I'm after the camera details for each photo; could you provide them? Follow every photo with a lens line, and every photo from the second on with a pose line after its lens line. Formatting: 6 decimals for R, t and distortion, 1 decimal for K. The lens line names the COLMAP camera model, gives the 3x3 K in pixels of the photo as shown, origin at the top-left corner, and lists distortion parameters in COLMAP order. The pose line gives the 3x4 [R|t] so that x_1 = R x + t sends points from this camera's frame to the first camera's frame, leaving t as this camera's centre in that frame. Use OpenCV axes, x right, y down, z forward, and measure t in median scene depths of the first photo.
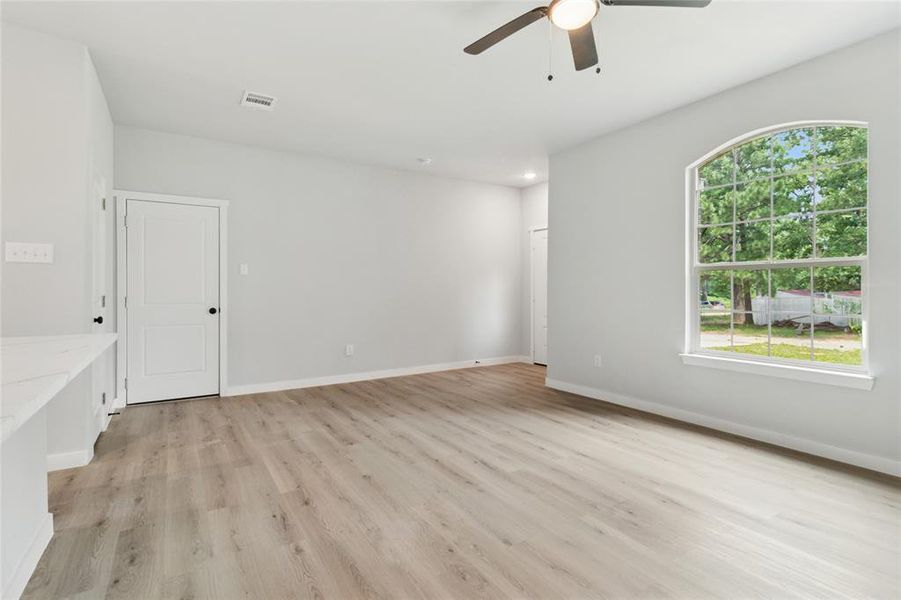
lens RADIAL K [[442.1, 0, 455.7], [0, 442.1, 296.4], [0, 0, 1]] dist [0.006460, 0.001041]
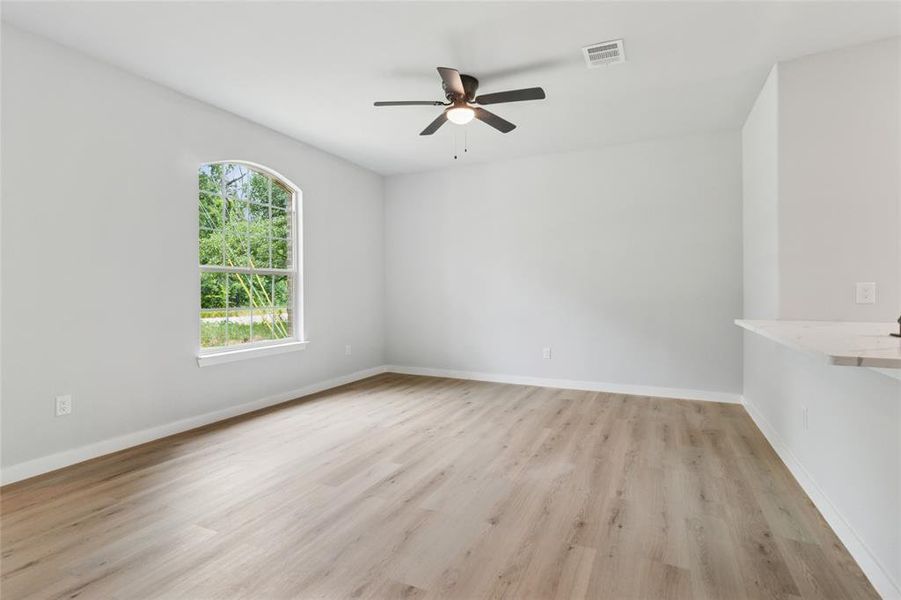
lens RADIAL K [[442.1, 0, 452.1], [0, 442.1, 297.5], [0, 0, 1]] dist [0.006460, 0.001041]
pose [[-0.532282, -0.010433, 0.846503, -0.907566], [0.014856, 0.999655, 0.021662, -0.017755], [-0.846437, 0.024106, -0.531943, 1.606480]]
